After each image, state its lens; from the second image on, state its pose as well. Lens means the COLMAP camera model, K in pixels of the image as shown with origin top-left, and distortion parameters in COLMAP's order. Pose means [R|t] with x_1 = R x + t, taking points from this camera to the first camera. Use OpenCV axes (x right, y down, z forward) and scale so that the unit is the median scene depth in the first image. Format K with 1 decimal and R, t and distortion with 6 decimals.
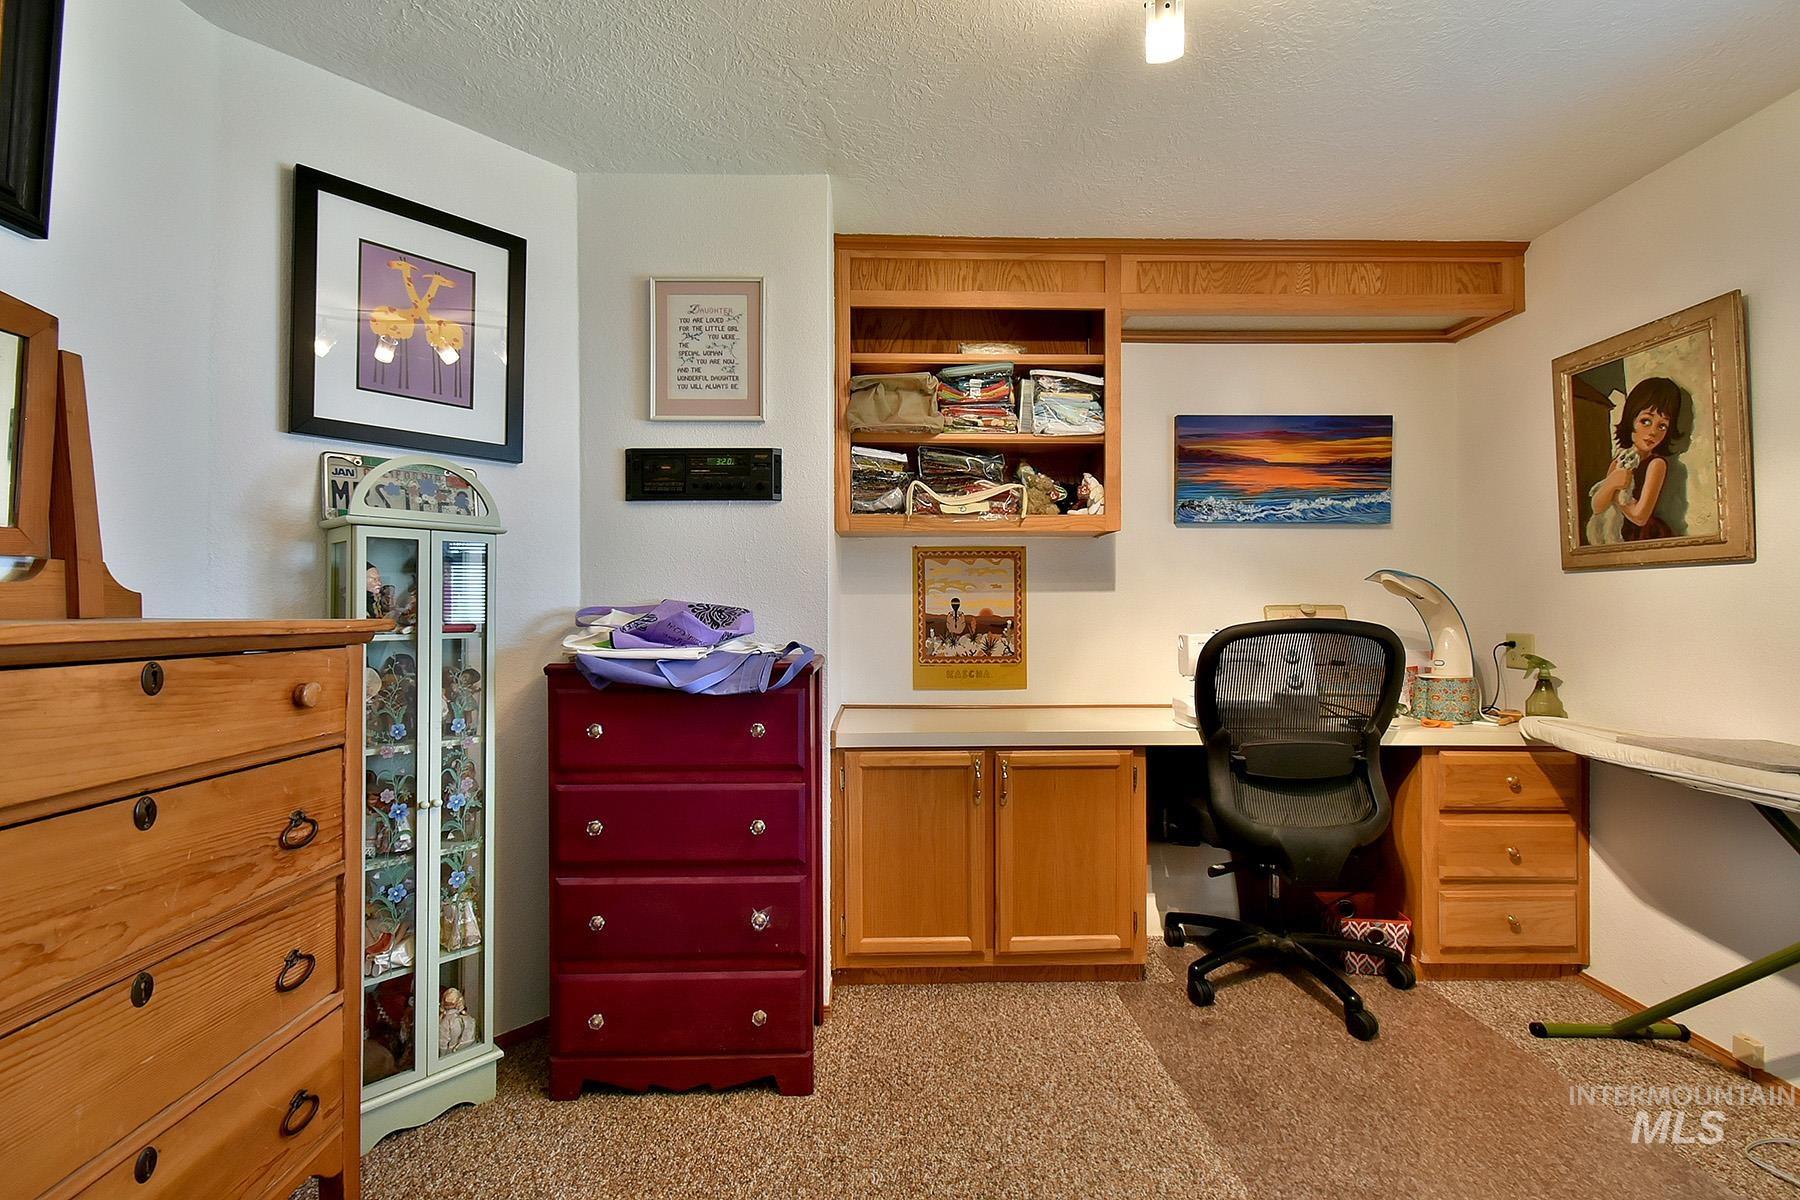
lens RADIAL K [[795.0, 0, 902.7], [0, 795.0, 603.7], [0, 0, 1]] dist [0.004517, -0.003999]
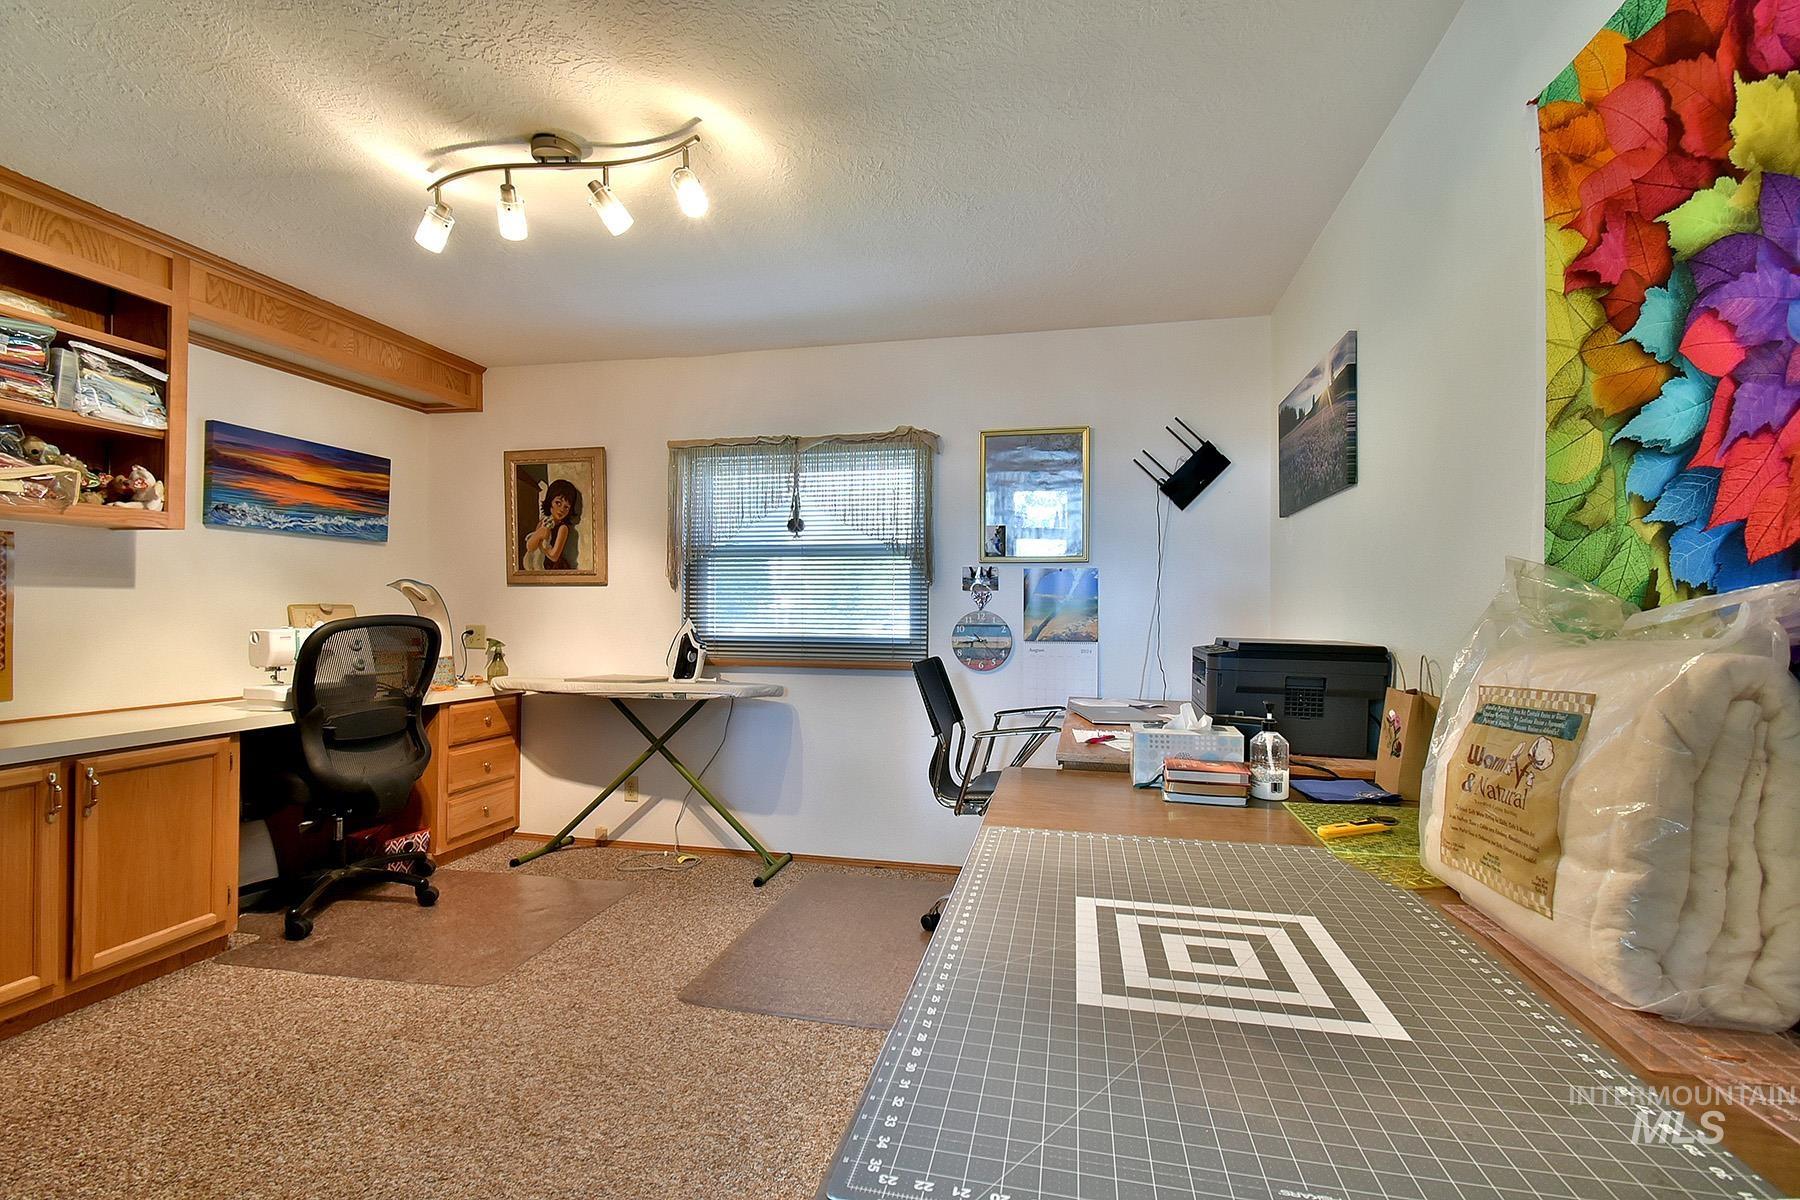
lens RADIAL K [[795.0, 0, 898.7], [0, 795.0, 603.7], [0, 0, 1]] dist [0.004517, -0.003999]
pose [[0.234161, 0.010282, 0.972143, -0.551155], [-0.012319, 0.999895, -0.007608, -0.000990], [-0.972120, -0.010194, 0.234263, -0.139599]]
